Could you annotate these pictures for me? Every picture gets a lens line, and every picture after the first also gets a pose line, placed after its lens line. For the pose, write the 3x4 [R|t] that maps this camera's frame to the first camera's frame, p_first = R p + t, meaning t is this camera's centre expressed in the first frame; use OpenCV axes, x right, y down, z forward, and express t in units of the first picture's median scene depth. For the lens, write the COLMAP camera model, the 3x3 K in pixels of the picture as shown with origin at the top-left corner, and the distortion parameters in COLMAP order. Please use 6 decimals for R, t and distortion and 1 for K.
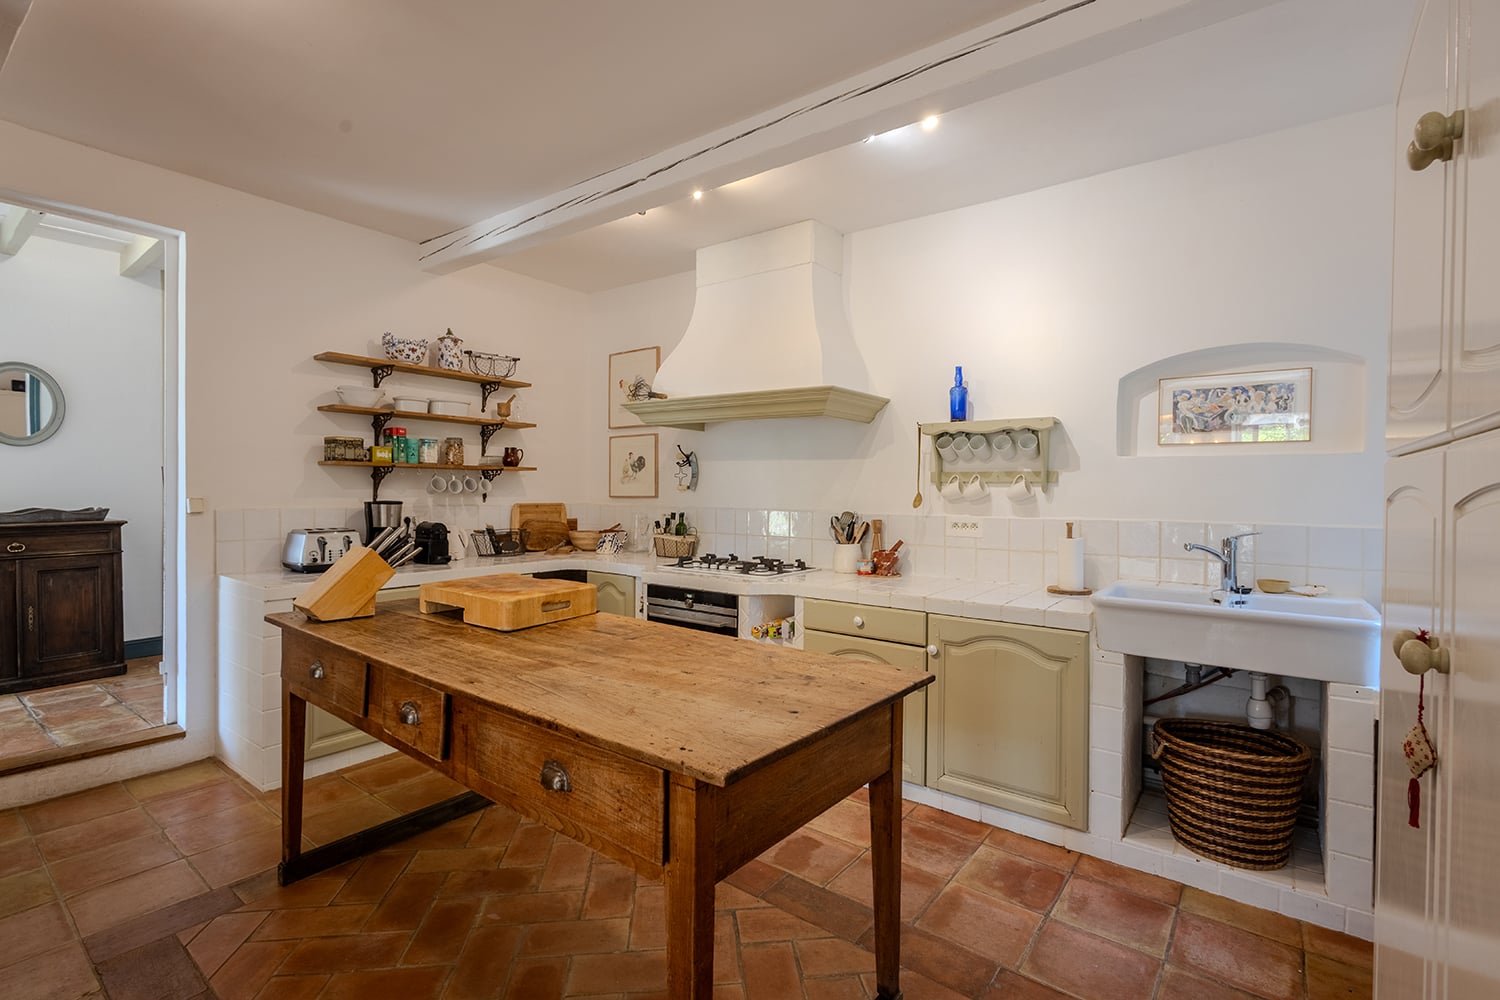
lens RADIAL K [[686.3, 0, 750.4], [0, 686.3, 495.5], [0, 0, 1]] dist [0.000094, 0.000465]
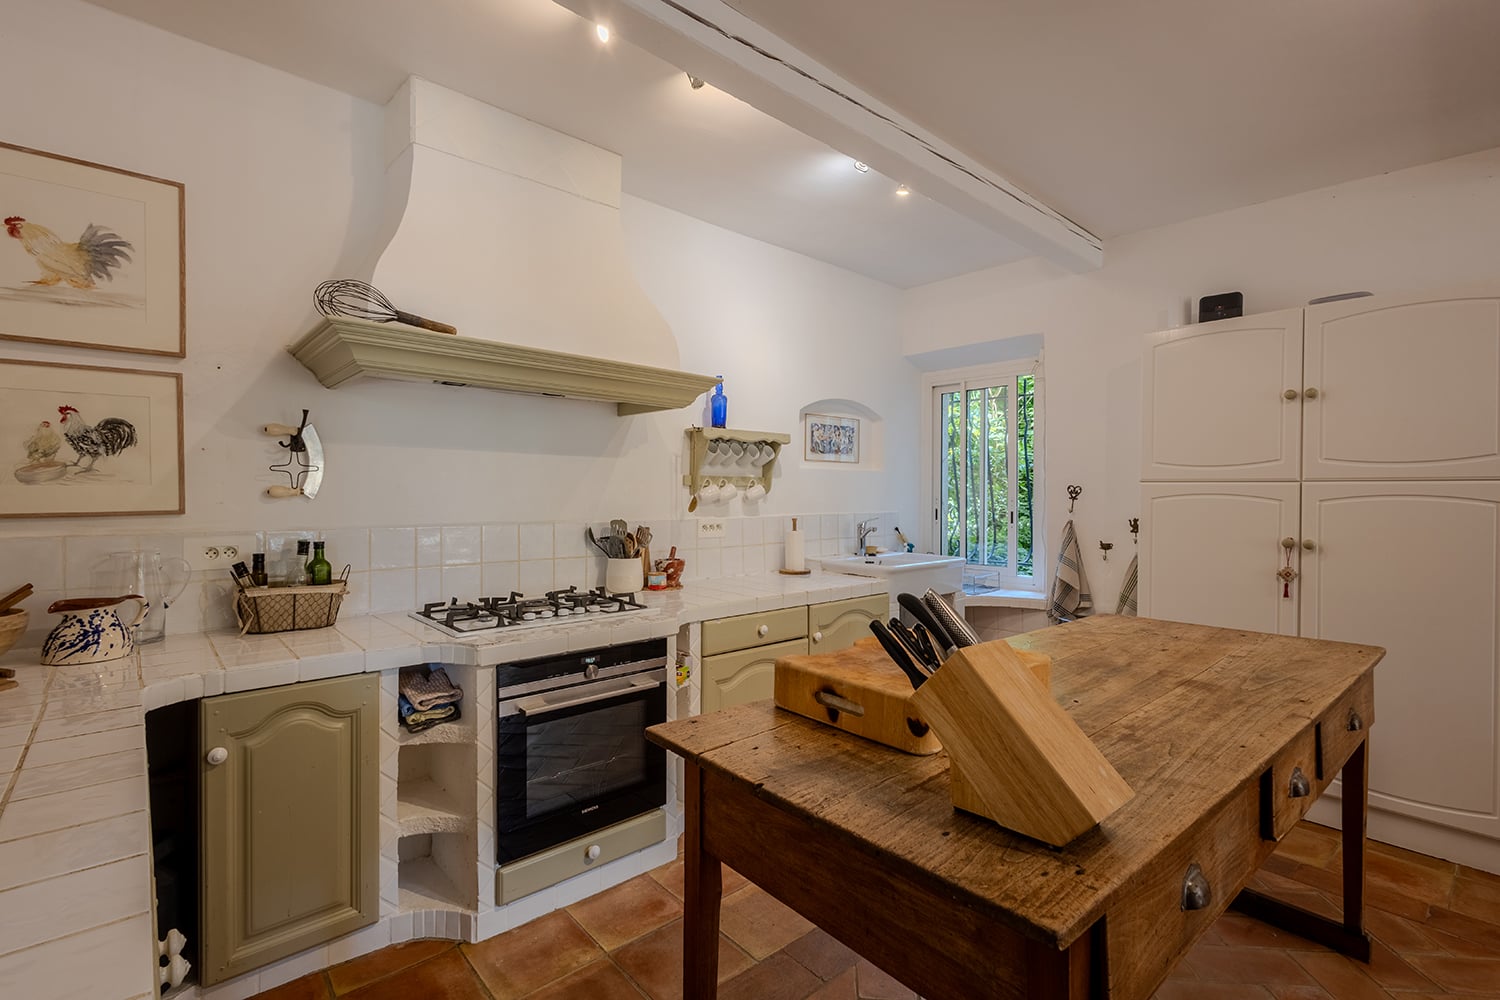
lens RADIAL K [[686.3, 0, 750.4], [0, 686.3, 495.5], [0, 0, 1]] dist [0.000094, 0.000465]
pose [[0.184609, -0.013833, 0.982715, -0.722055], [0.006486, 0.999896, 0.012856, -0.017667], [-0.982791, 0.004000, 0.184680, 0.756987]]
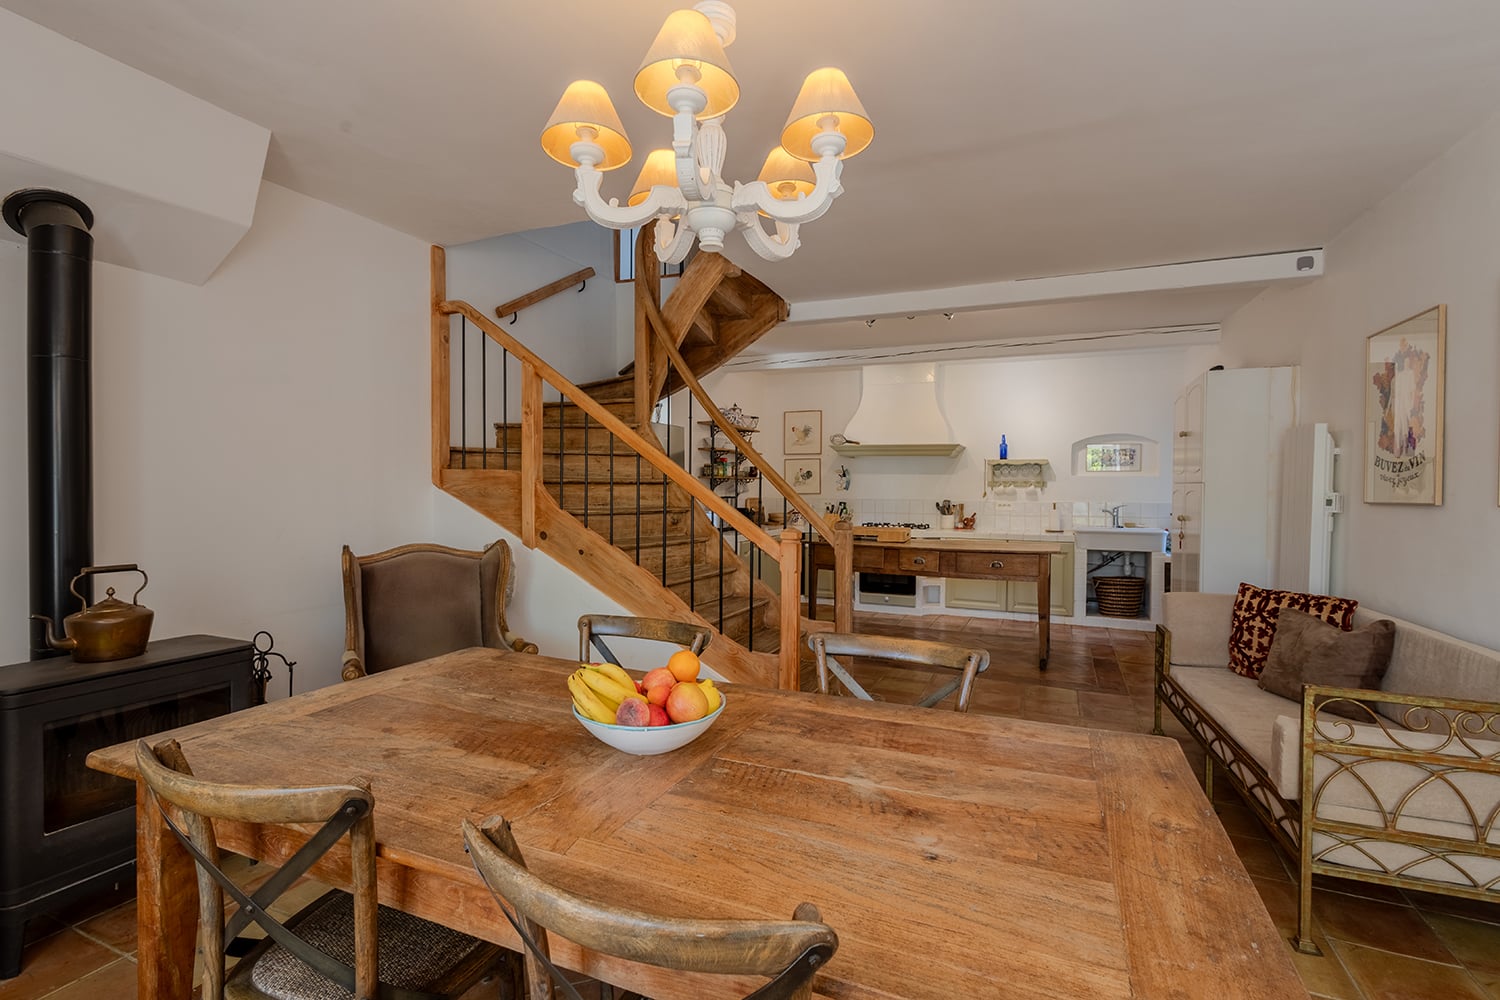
lens RADIAL K [[686.3, 0, 750.4], [0, 686.3, 495.5], [0, 0, 1]] dist [0.000094, 0.000465]
pose [[0.972220, -0.004620, 0.234021, -1.029900], [0.004116, 0.999988, 0.002642, 0.001641], [-0.234031, -0.001605, 0.972228, -0.994300]]
